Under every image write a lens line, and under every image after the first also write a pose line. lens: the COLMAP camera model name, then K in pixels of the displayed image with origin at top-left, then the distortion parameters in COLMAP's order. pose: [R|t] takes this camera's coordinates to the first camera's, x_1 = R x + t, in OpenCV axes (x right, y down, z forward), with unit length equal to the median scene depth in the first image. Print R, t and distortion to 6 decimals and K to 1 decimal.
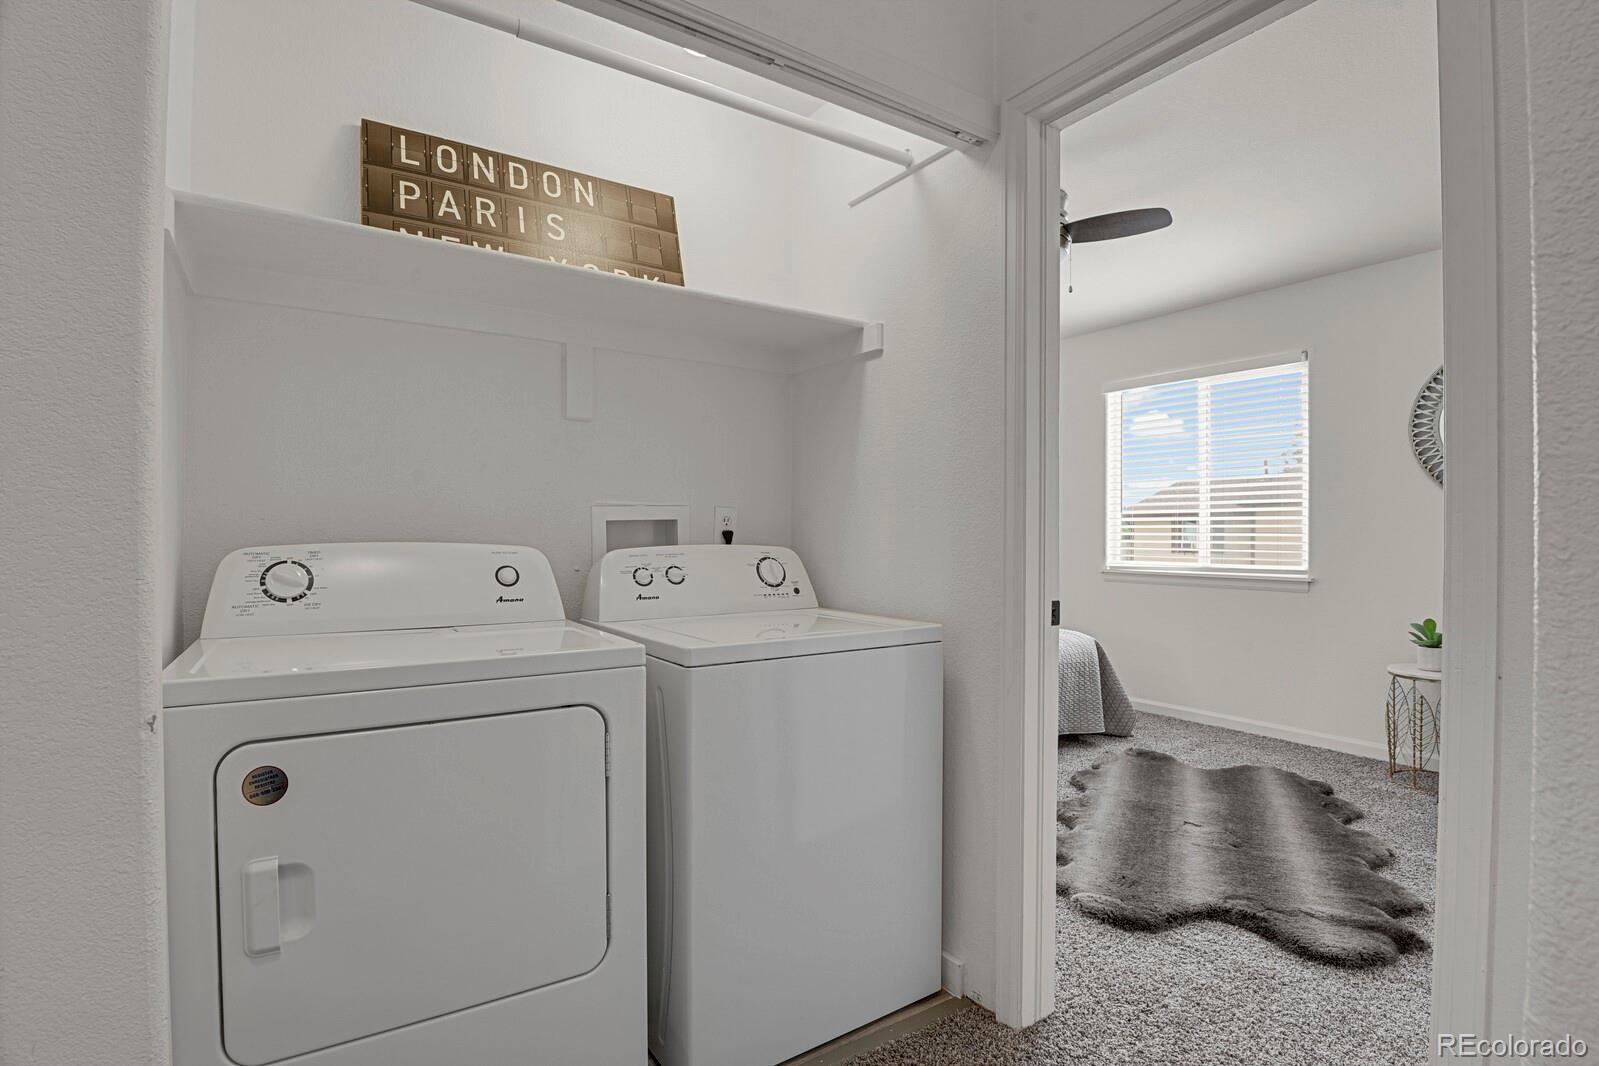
lens RADIAL K [[781.1, 0, 799.6], [0, 781.1, 537.7], [0, 0, 1]] dist [-0.018605, -0.007751]
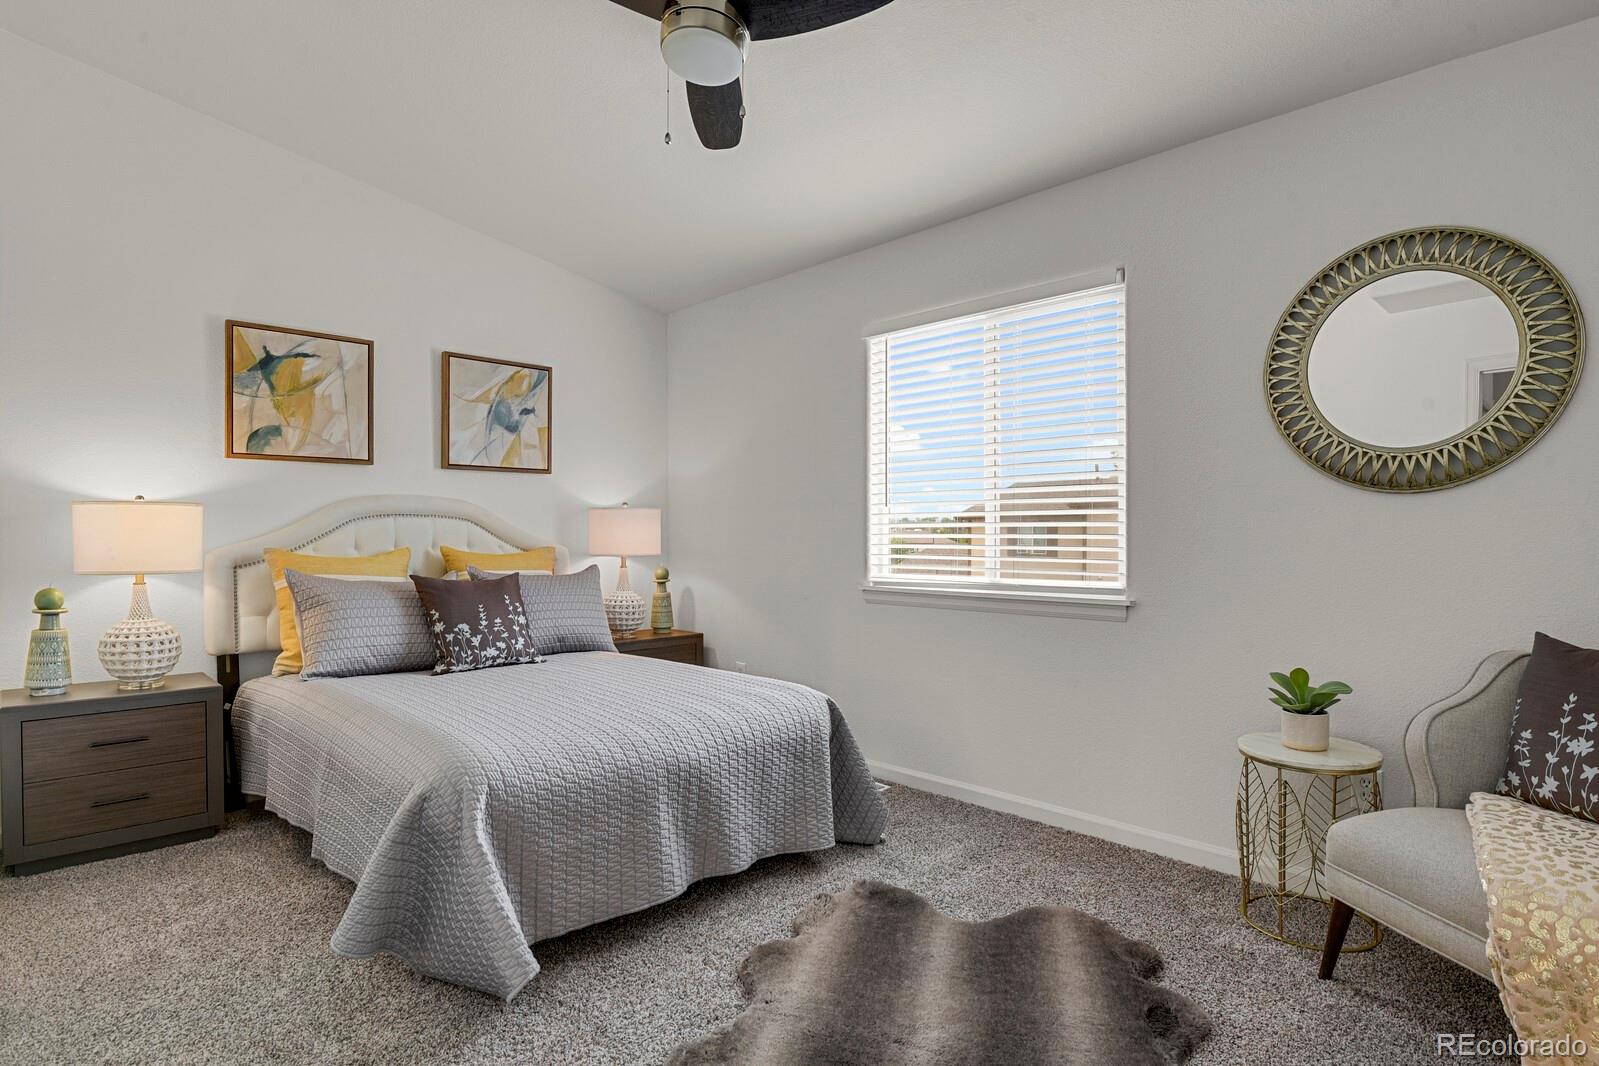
lens RADIAL K [[771.2, 0, 814.9], [0, 771.2, 539.2], [0, 0, 1]] dist [-0.016822, -0.000560]
pose [[0.983270, -0.002848, 0.182129, 0.289555], [0.003238, 0.999993, -0.001845, -0.001532], [-0.182123, 0.002404, 0.983273, 0.420008]]
